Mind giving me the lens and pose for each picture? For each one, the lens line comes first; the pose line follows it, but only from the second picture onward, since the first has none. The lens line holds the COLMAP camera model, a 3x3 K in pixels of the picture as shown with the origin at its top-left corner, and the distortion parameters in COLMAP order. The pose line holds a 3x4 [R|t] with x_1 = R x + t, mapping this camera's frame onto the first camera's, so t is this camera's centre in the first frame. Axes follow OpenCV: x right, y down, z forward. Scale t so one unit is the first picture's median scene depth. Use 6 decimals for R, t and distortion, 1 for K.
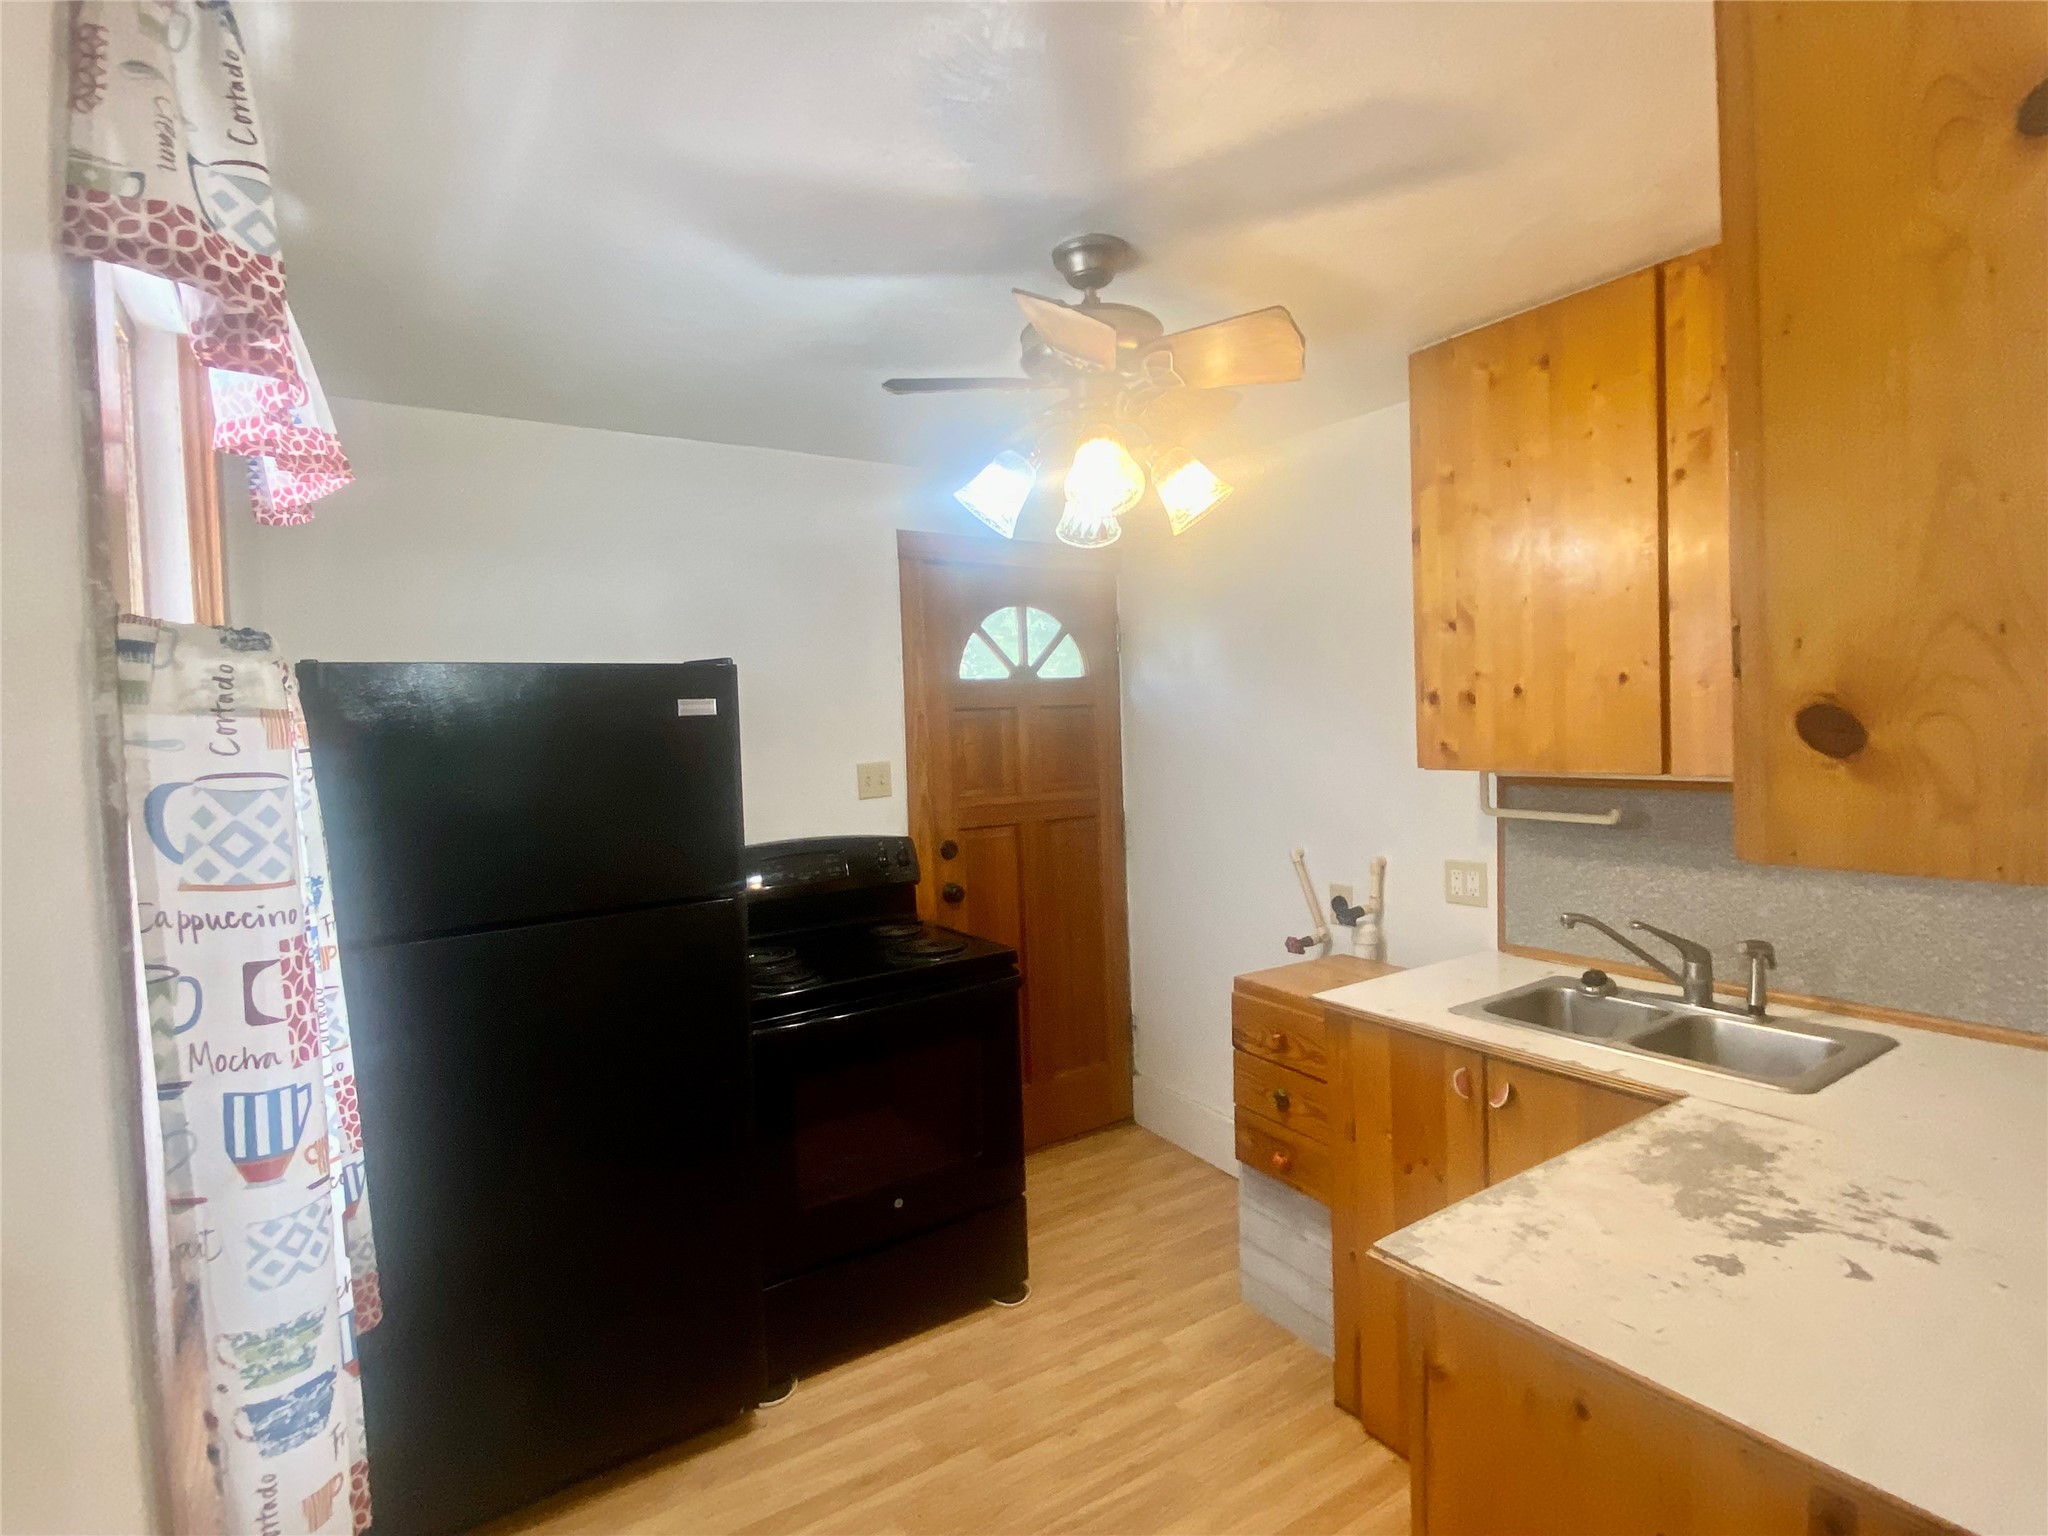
lens RADIAL K [[1039.1, 0, 1023.1], [0, 1039.1, 771.2], [0, 0, 1]] dist [0.006017, -0.001288]
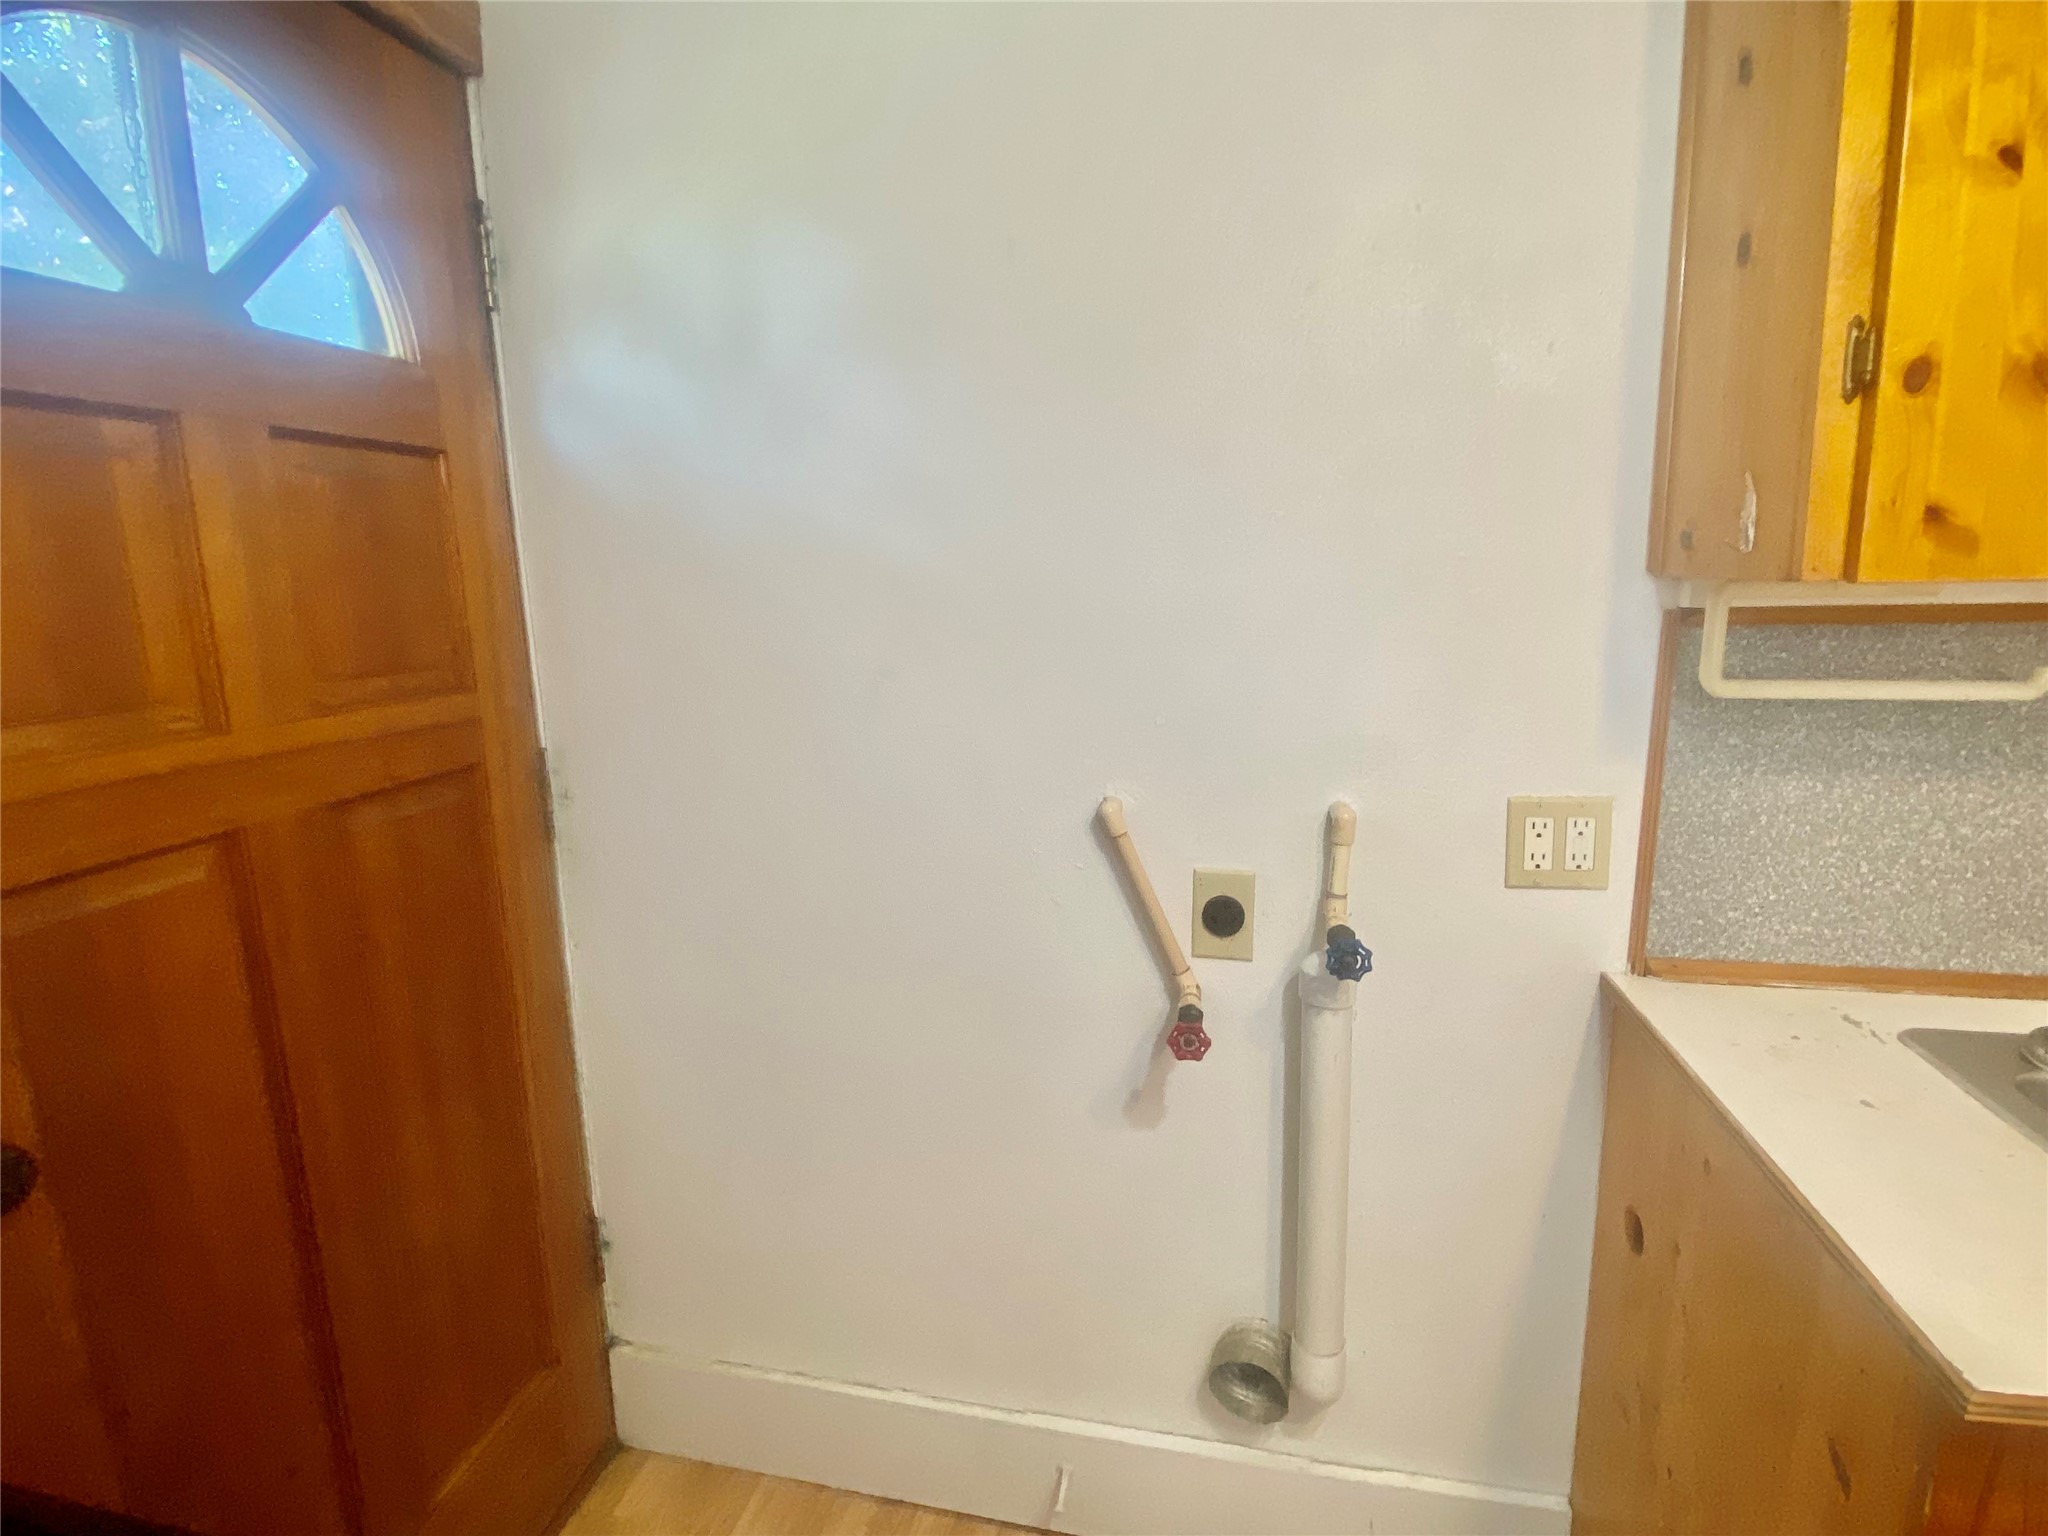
lens RADIAL K [[1039.1, 0, 1023.6], [0, 1039.1, 751.4], [0, 0, 1]] dist [0.006017, -0.001288]
pose [[0.712205, -0.112394, 0.692915, -0.047452], [0.037656, 0.991795, 0.122169, 0.000825], [-0.700961, -0.060917, 0.710593, 0.644348]]
